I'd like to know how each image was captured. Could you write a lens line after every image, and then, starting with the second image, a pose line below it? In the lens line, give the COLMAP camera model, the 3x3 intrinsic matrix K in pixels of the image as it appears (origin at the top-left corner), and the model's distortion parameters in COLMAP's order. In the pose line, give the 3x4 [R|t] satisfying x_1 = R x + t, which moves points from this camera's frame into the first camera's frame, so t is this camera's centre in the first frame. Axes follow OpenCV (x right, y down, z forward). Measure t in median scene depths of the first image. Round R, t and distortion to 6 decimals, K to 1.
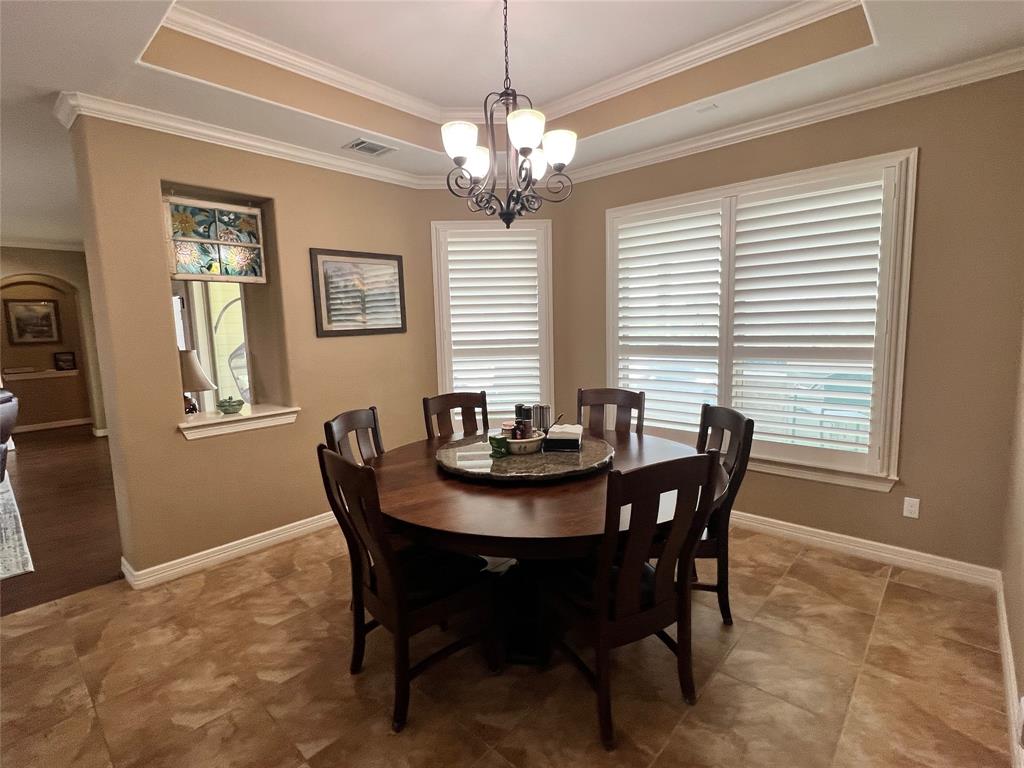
lens RADIAL K [[494.7, 0, 512.0], [0, 494.7, 384.0], [0, 0, 1]] dist [-0.000920, -0.000011]
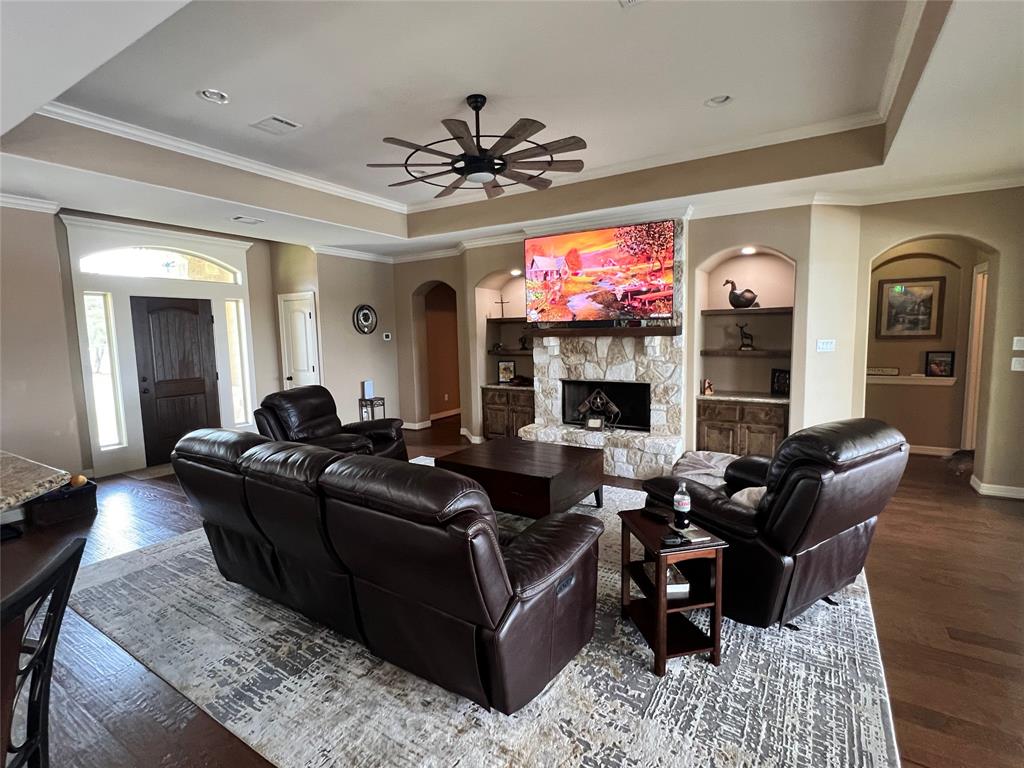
lens RADIAL K [[494.7, 0, 512.0], [0, 494.7, 384.0], [0, 0, 1]] dist [-0.000920, -0.000011]
pose [[0.189733, 0.130475, -0.973128, -0.337393], [-0.103495, 0.988267, 0.112326, -0.034696], [0.976366, 0.079402, 0.201010, 0.270541]]
